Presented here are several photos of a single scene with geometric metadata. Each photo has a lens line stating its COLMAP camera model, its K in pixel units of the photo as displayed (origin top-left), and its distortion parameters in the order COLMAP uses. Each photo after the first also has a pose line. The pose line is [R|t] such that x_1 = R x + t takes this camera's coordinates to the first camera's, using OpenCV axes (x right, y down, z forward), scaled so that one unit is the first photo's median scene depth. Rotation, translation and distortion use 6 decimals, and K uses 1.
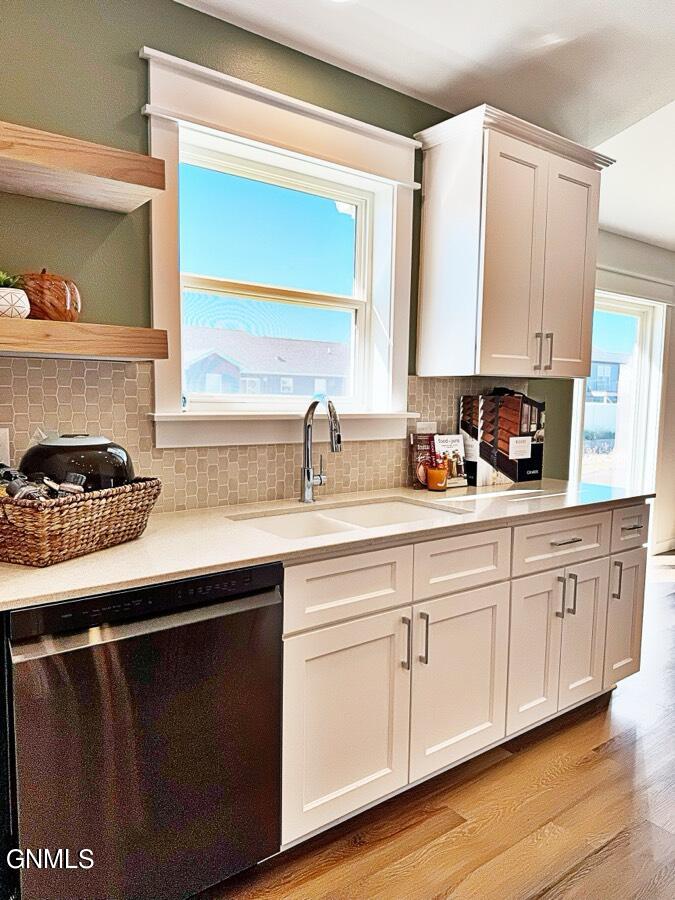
lens RADIAL K [[626.6, 0, 337.0], [0, 626.6, 454.8], [0, 0, 1]] dist [0.058690, -0.079921]
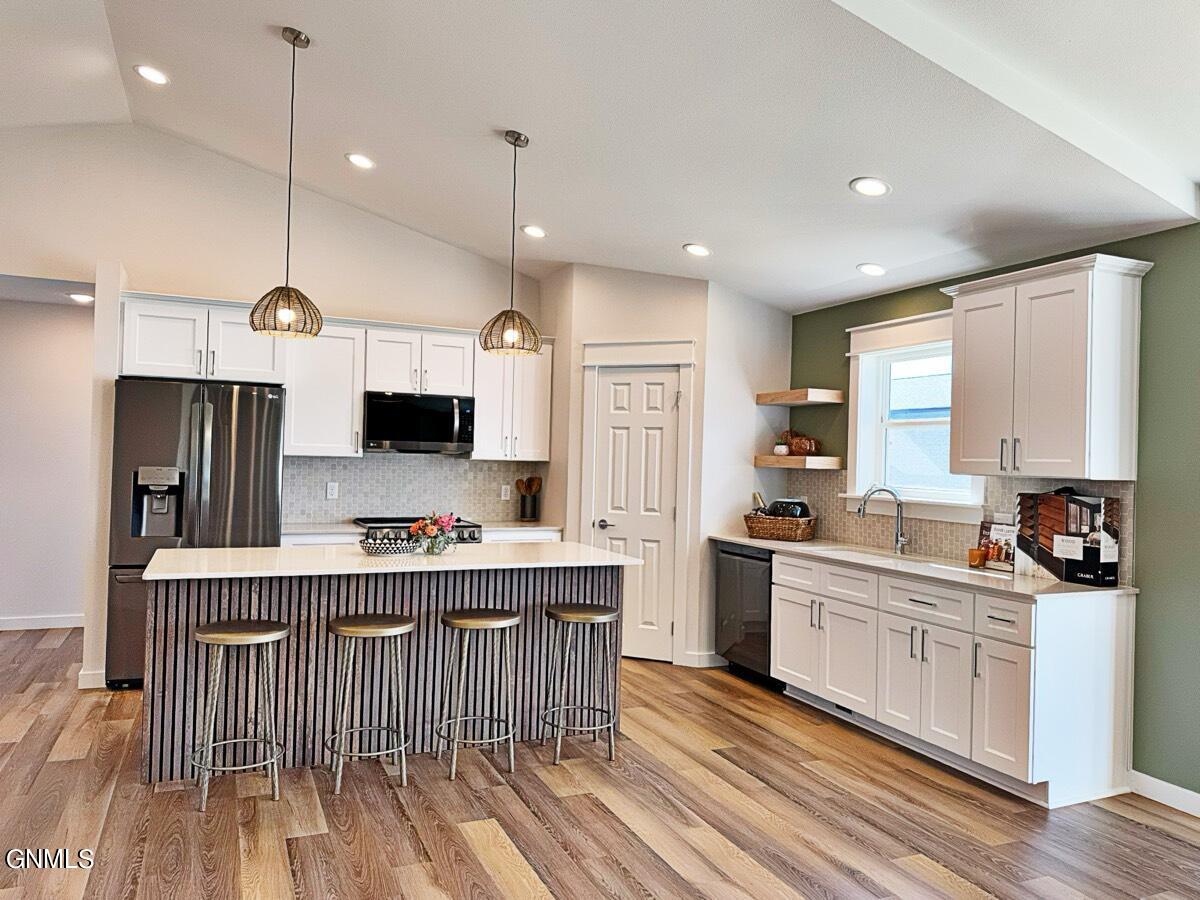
lens RADIAL K [[862.3, 0, 607.4], [0, 862.3, 449.1], [0, 0, 1]] dist [0.068481, -0.071504]
pose [[-0.223563, -0.032972, -0.974132, 1.935410], [-0.125293, 0.992108, -0.004826, -0.072196], [0.966603, 0.120973, -0.225930, 0.632646]]
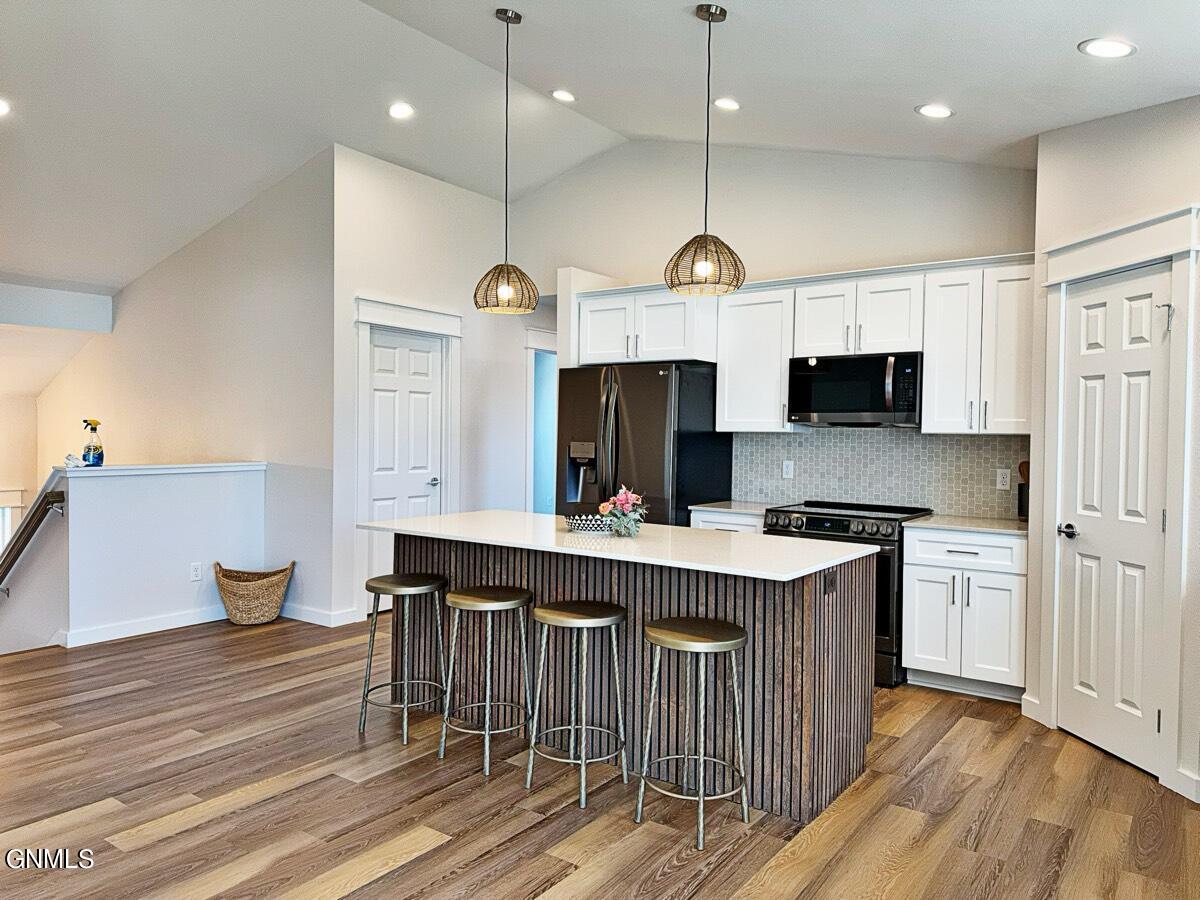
lens RADIAL K [[847.9, 0, 600.0], [0, 847.9, 450.0], [0, 0, 1]] dist [0.067676, -0.076051]
pose [[-0.954368, -0.020832, -0.297904, 0.900141], [-0.056483, 0.992150, 0.111570, -0.135963], [0.293242, 0.123305, -0.948053, 1.250054]]
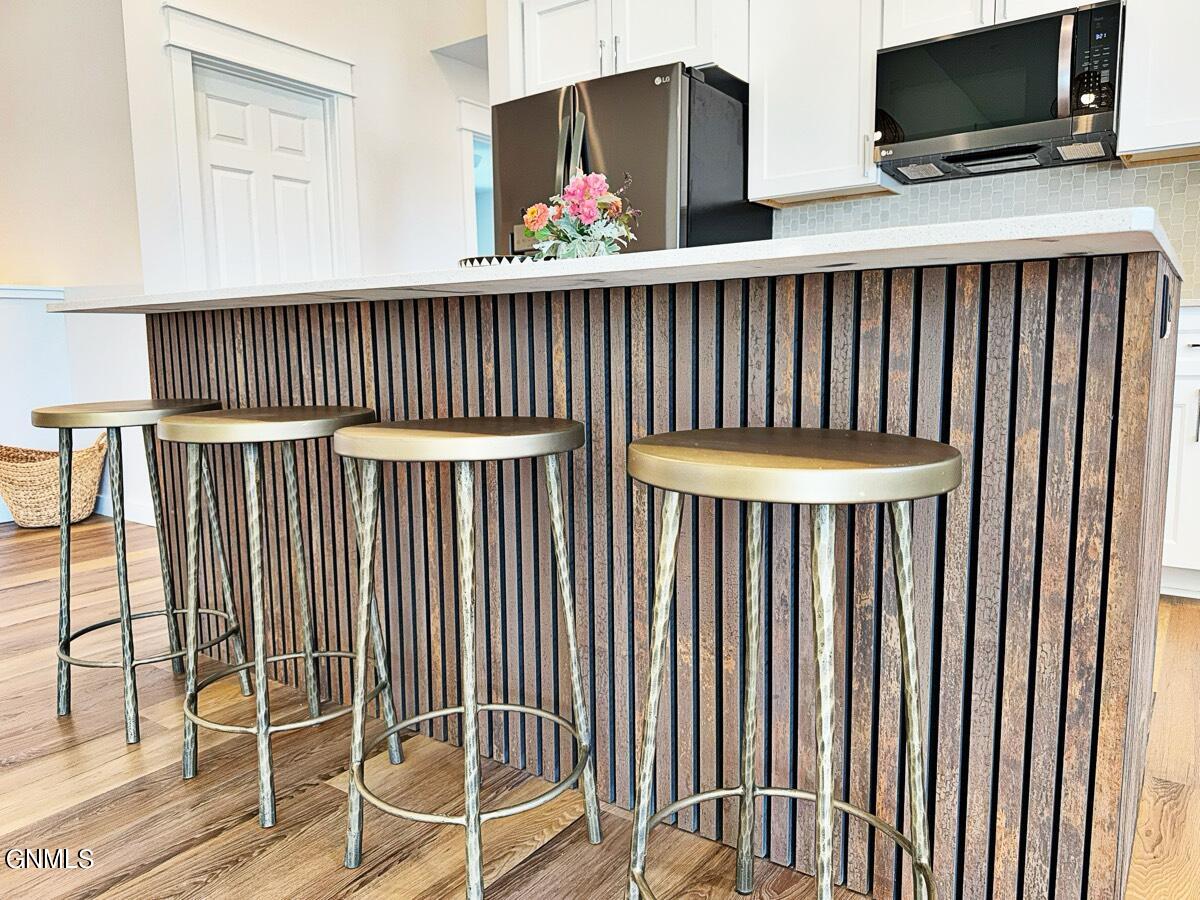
lens RADIAL K [[852.0, 0, 602.7], [0, 852.0, 473.3], [0, 0, 1]] dist [0.005784, -0.000357]
pose [[-0.951654, 0.044826, -0.303885, 0.632786], [-0.029474, 0.971405, 0.235592, 0.138434], [0.305756, 0.233159, -0.923120, 0.583110]]
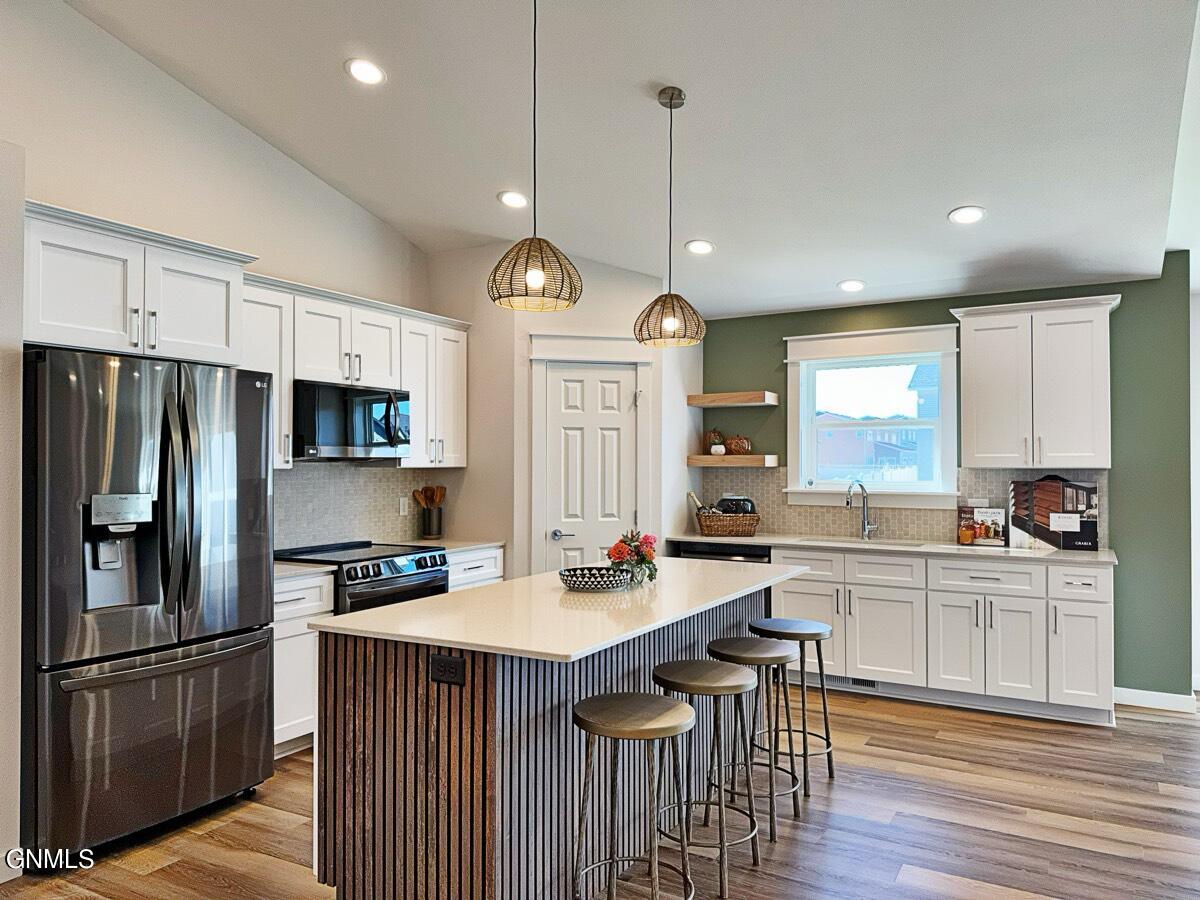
lens RADIAL K [[835.5, 0, 600.0], [0, 835.5, 450.0], [0, 0, 1]] dist [0.058690, -0.079921]
pose [[0.389230, -0.030540, -0.920634, 1.604285], [-0.083603, 0.994154, -0.068325, 0.041317], [0.917339, 0.103562, 0.384402, -0.564436]]
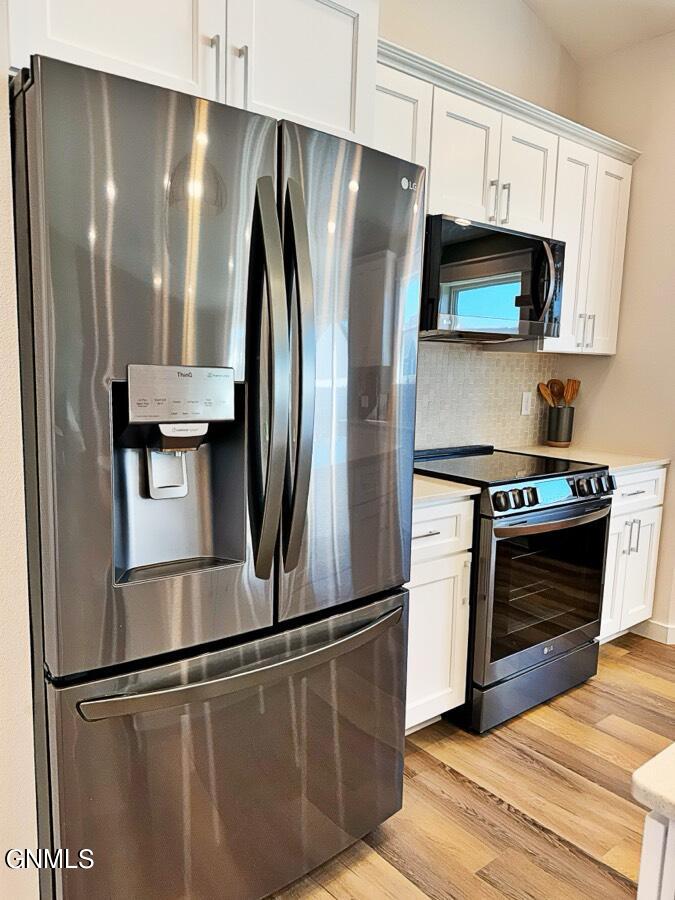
lens RADIAL K [[646.7, 0, 329.1], [0, 646.7, 453.6], [0, 0, 1]] dist [0.068481, -0.071504]
pose [[0.018022, 0.124754, -0.992024, 0.798870], [-0.124190, 0.984781, 0.121587, 0.068222], [0.992095, 0.121008, 0.033241, -0.614017]]
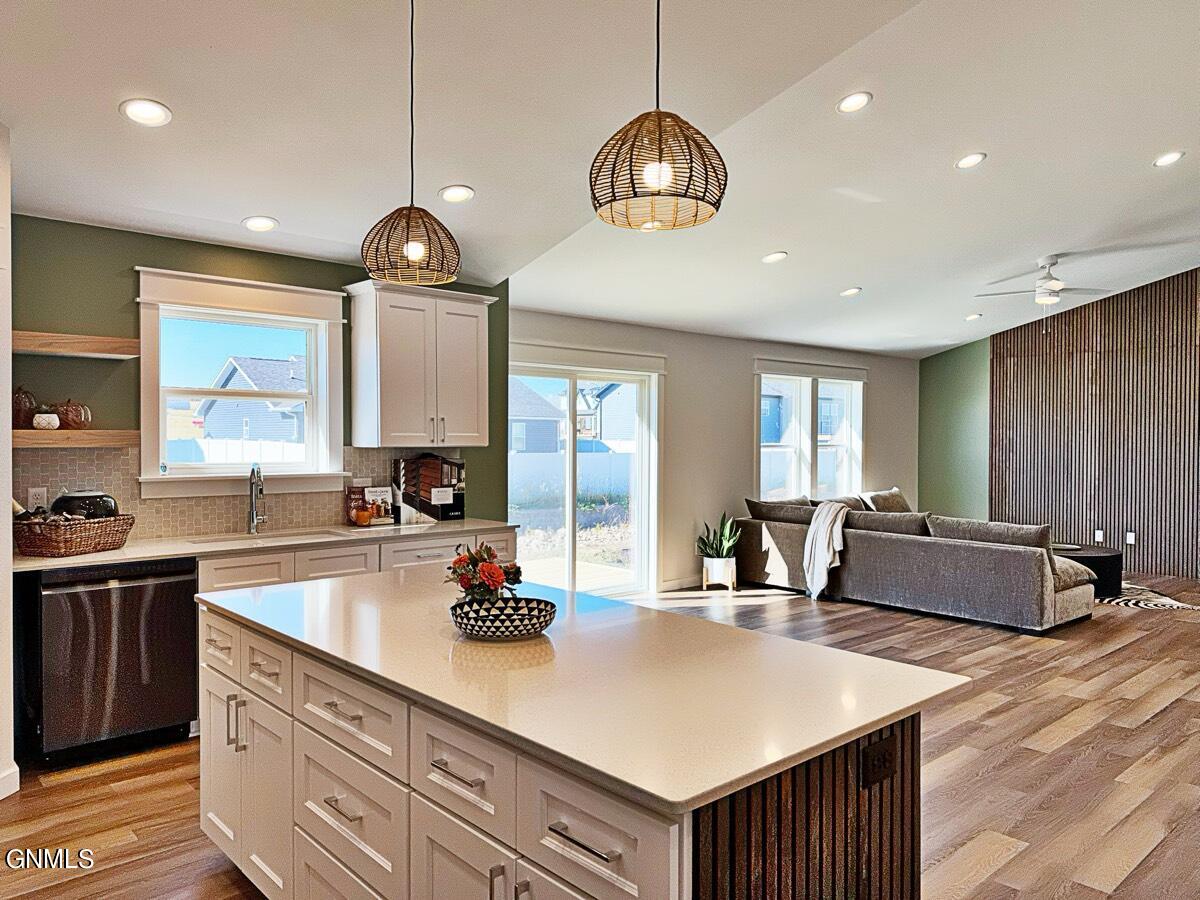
lens RADIAL K [[841.8, 0, 600.0], [0, 841.8, 450.0], [0, 0, 1]] dist [0.067806, -0.075447]
pose [[0.995545, -0.012328, 0.093478, 0.498233], [0.019820, 0.996626, -0.079648, 0.045981], [-0.092181, 0.081146, 0.992430, -0.945148]]
